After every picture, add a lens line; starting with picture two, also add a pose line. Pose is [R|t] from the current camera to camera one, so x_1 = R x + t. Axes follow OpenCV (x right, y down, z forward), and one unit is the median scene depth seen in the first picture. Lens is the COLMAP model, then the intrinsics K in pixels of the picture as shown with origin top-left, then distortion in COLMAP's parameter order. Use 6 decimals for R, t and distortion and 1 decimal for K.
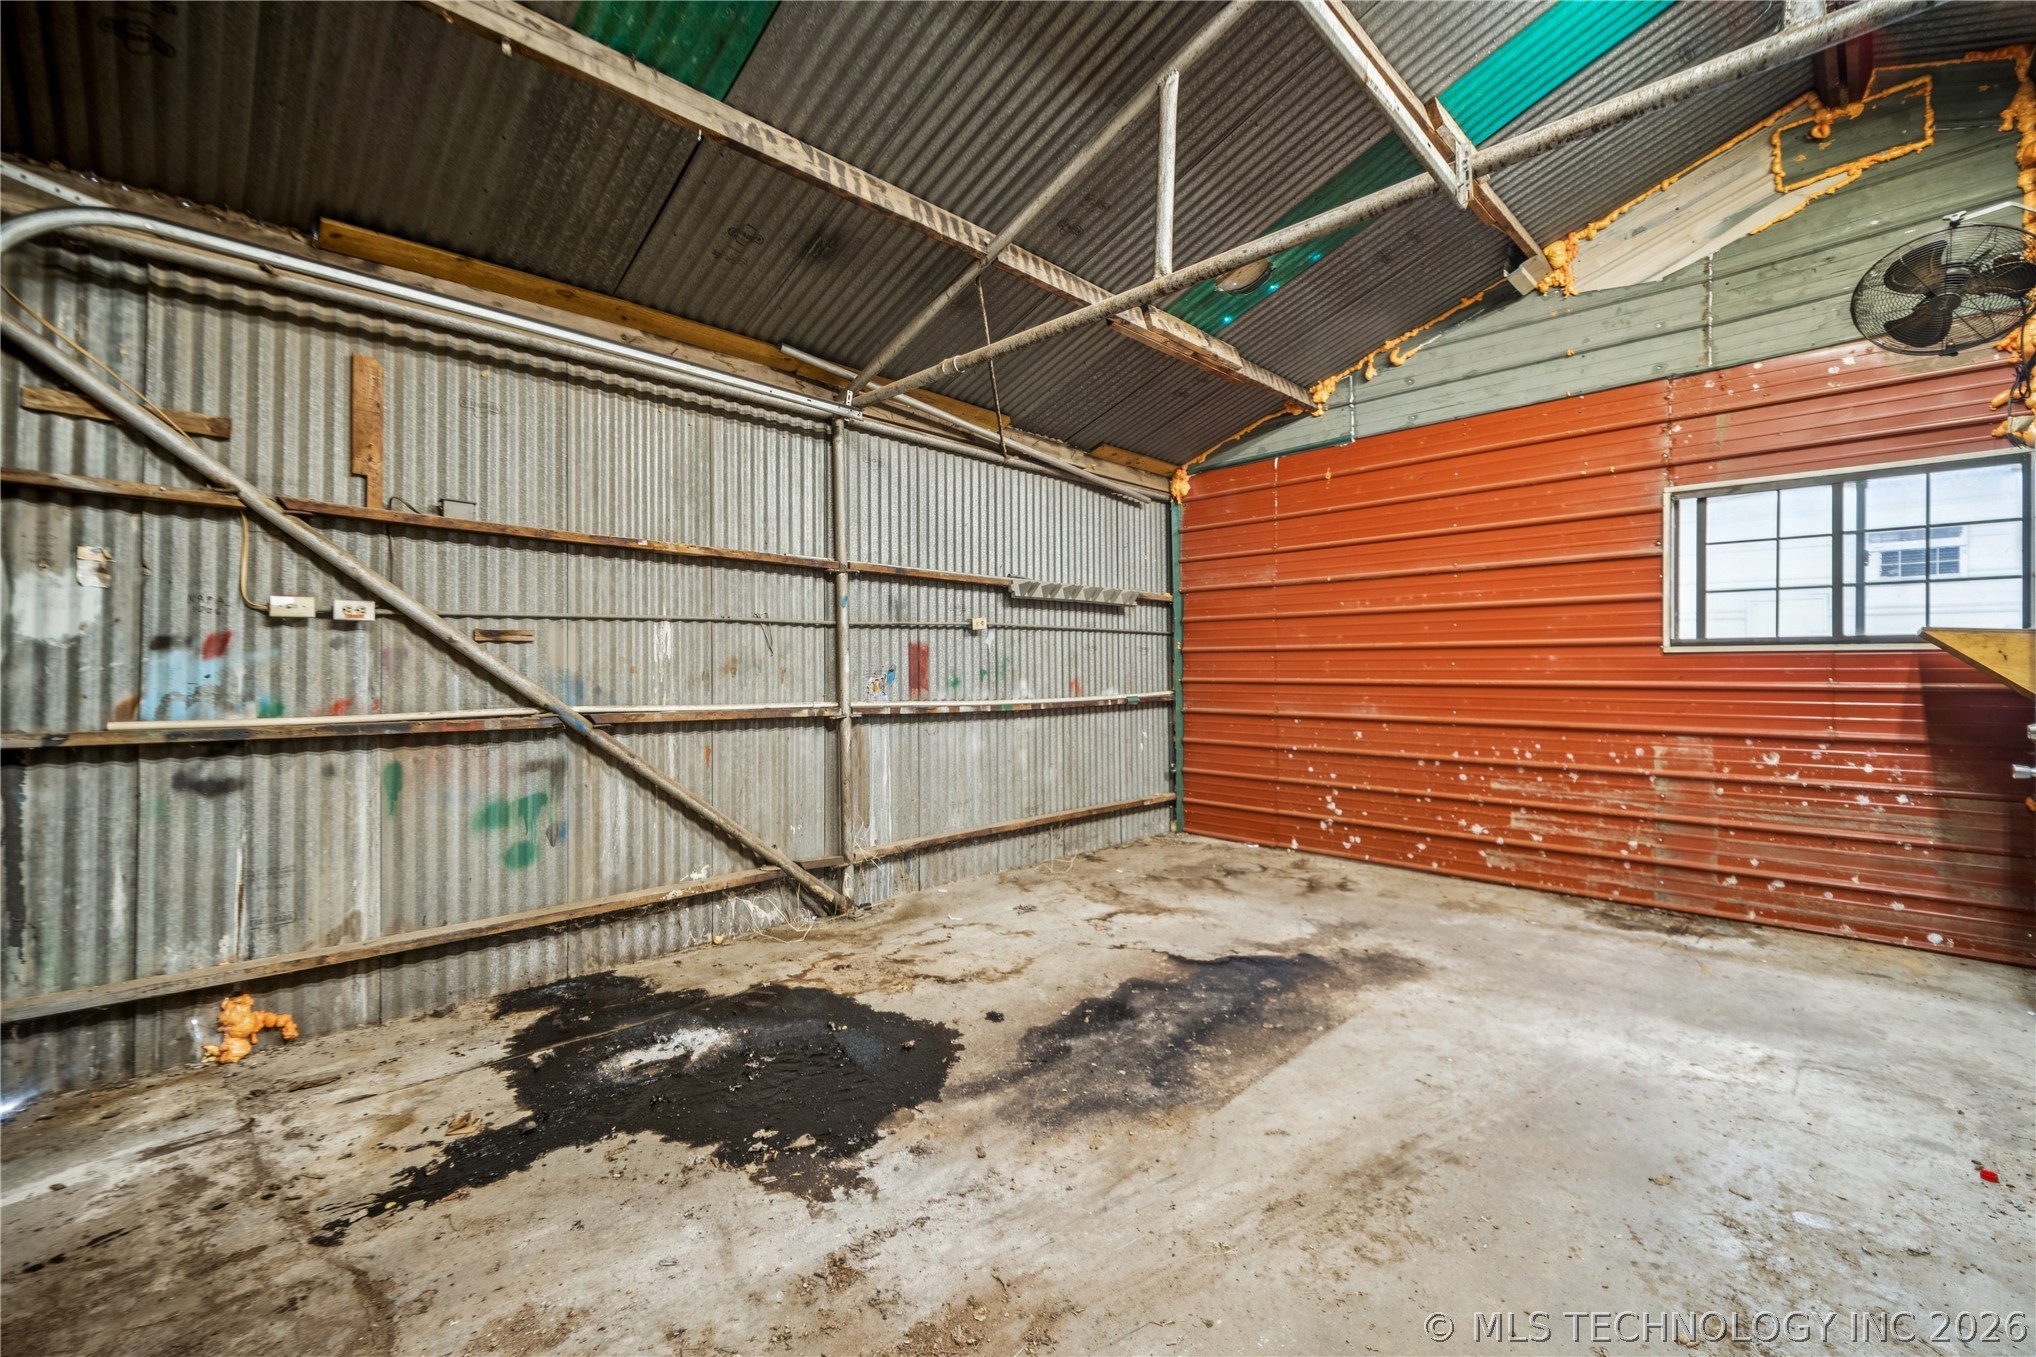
lens RADIAL K [[845.6, 0, 1018.4], [0, 845.6, 662.5], [0, 0, 1]] dist [0.026727, -0.015927]
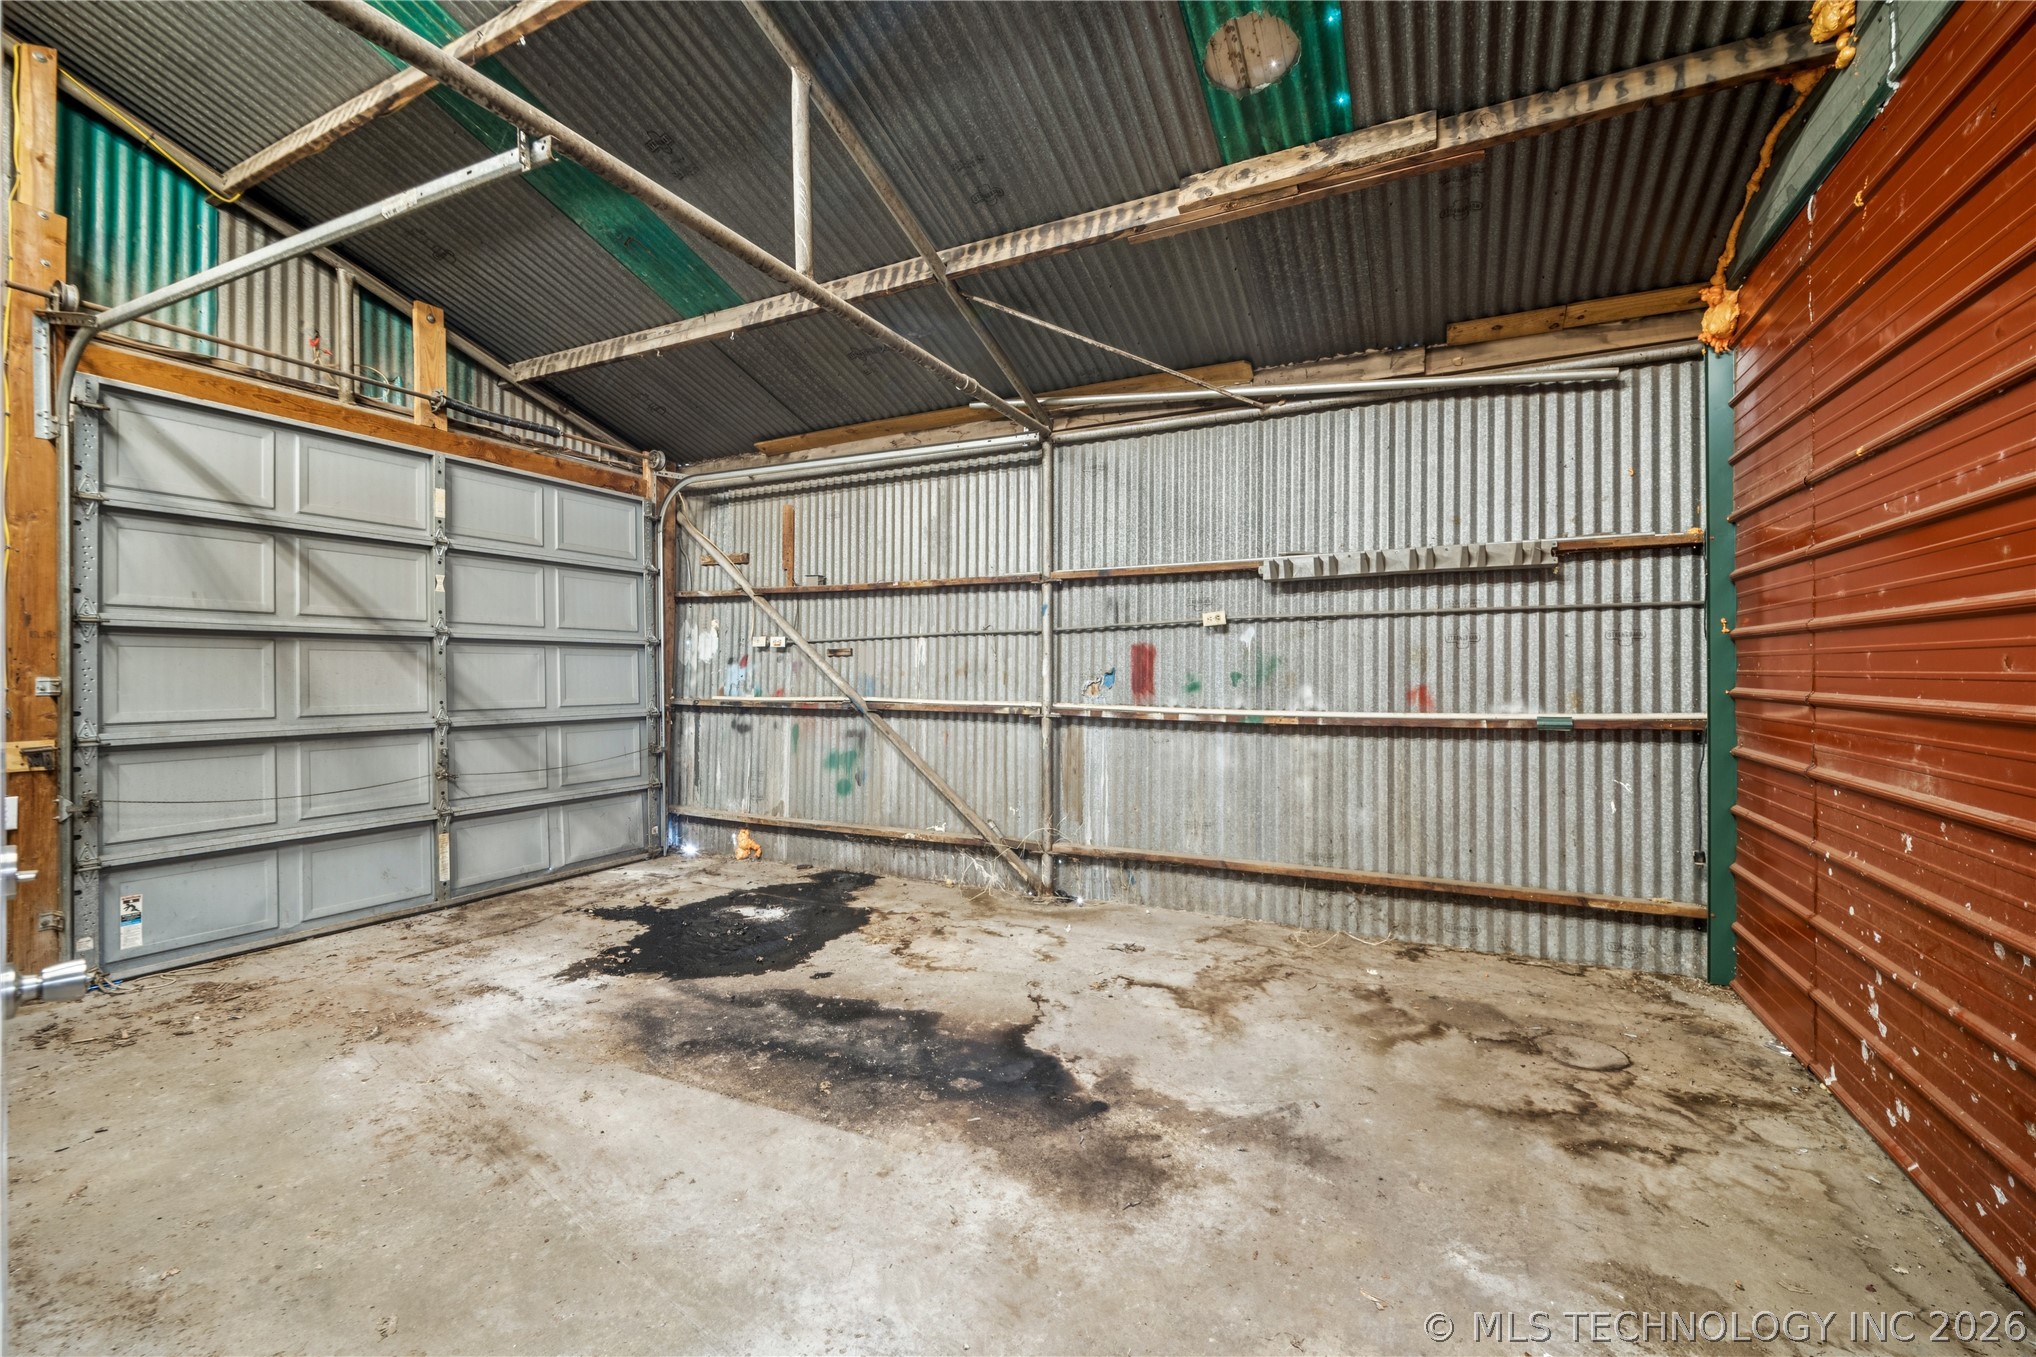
lens RADIAL K [[845.6, 0, 1018.4], [0, 845.6, 662.5], [0, 0, 1]] dist [0.026727, -0.015927]
pose [[0.315773, -0.008587, -0.948796, 1.039954], [0.010991, 0.999925, -0.005391, 0.001405], [0.948771, -0.008726, 0.315843, 0.804457]]
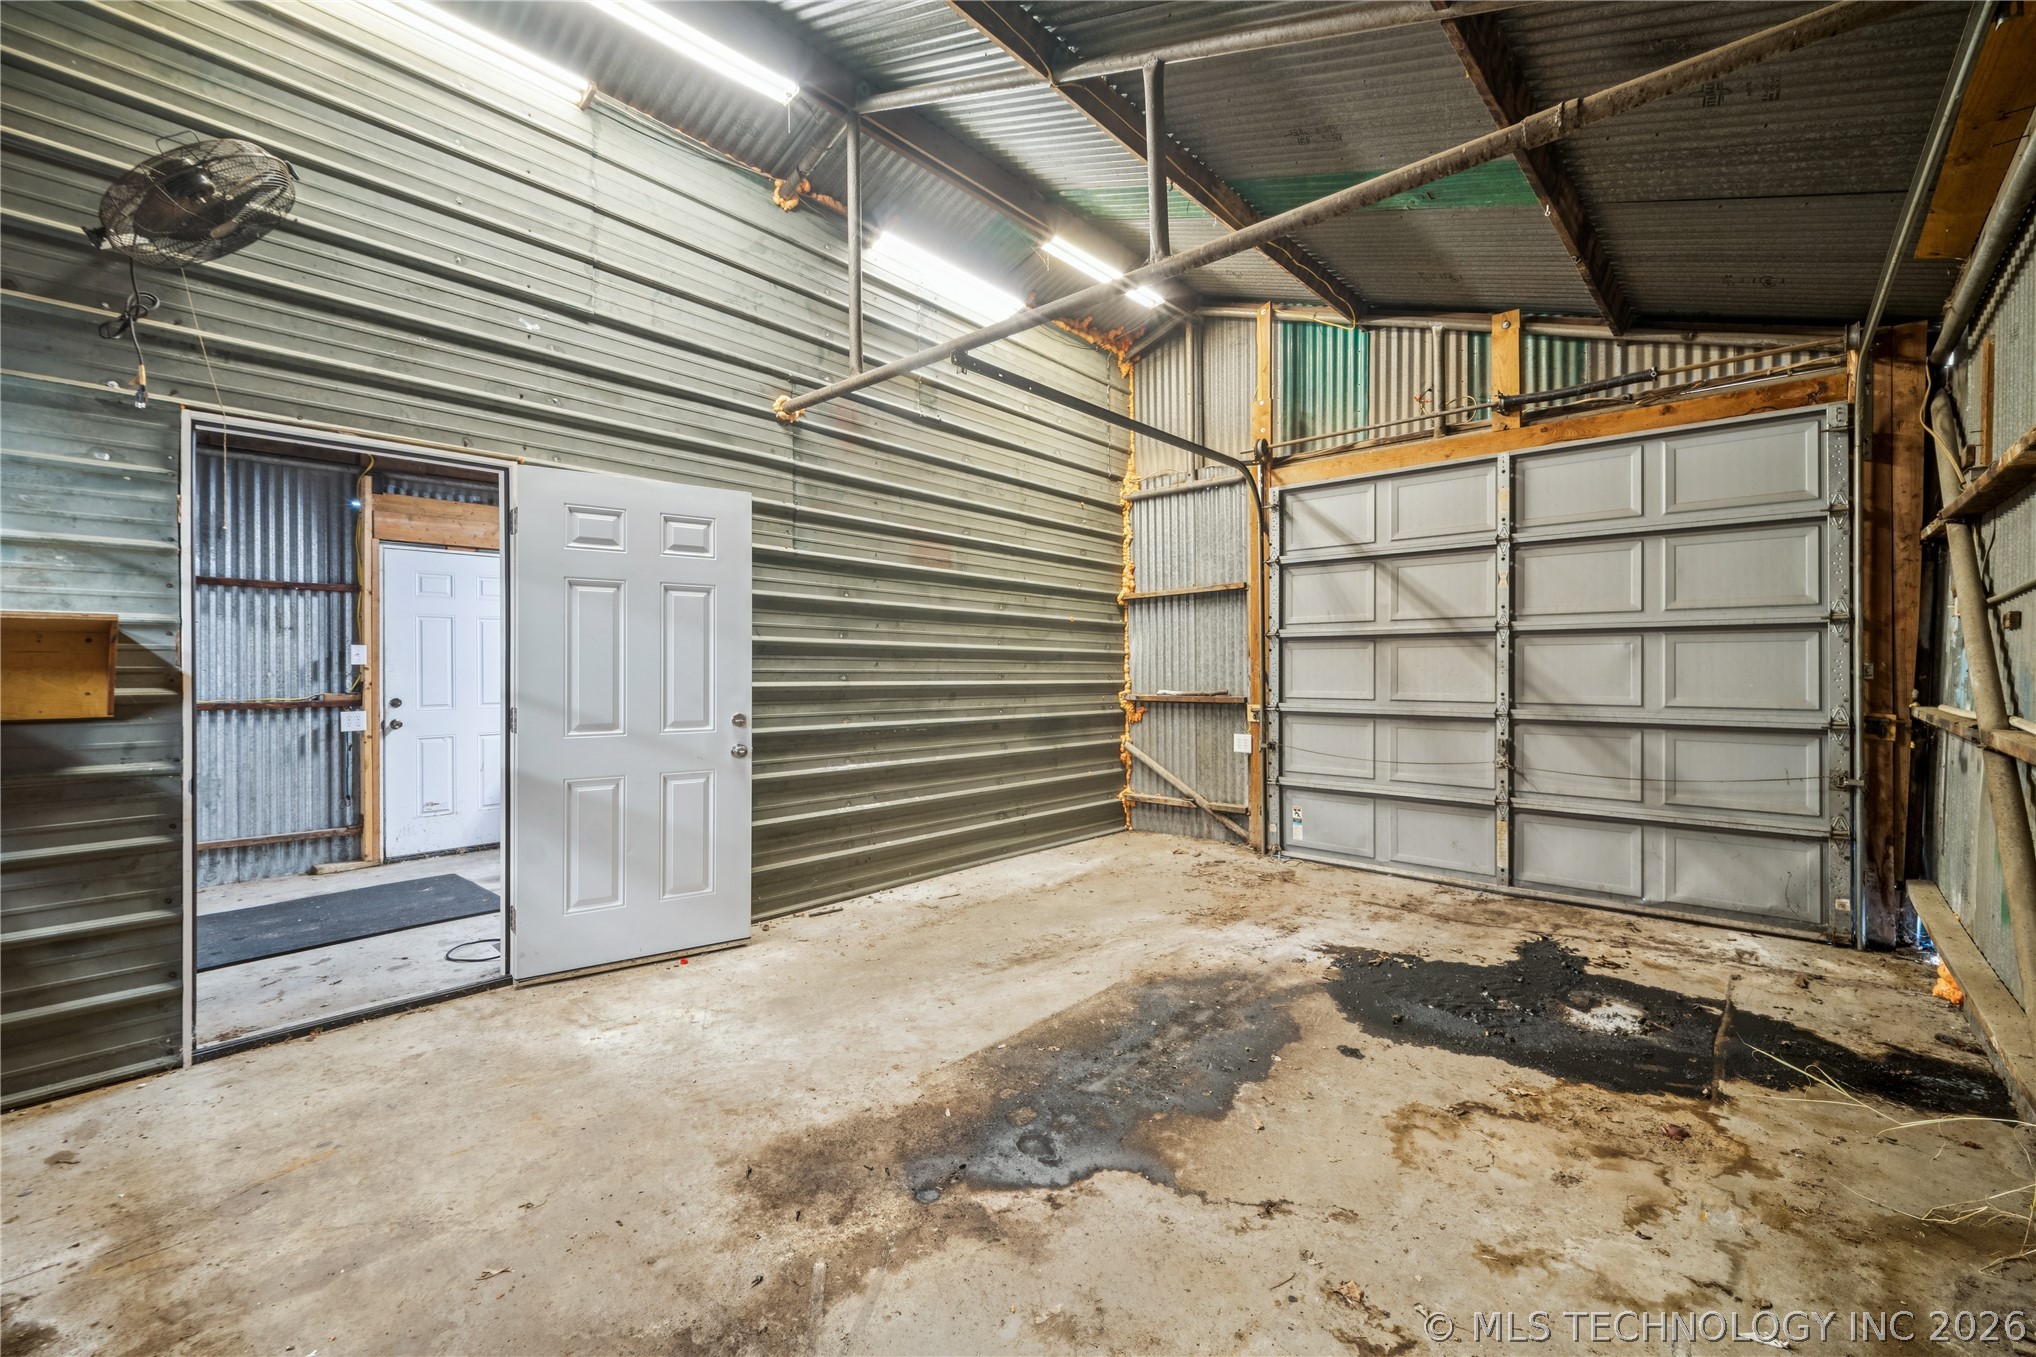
lens RADIAL K [[835.1, 0, 1018.0], [0, 835.1, 678.5], [0, 0, 1]] dist [0.021581, -0.014931]
pose [[-0.998396, 0.005794, -0.056327, 0.336315], [0.005700, 0.999982, 0.001832, 0.014697], [0.056337, 0.001507, -0.998411, 1.686321]]
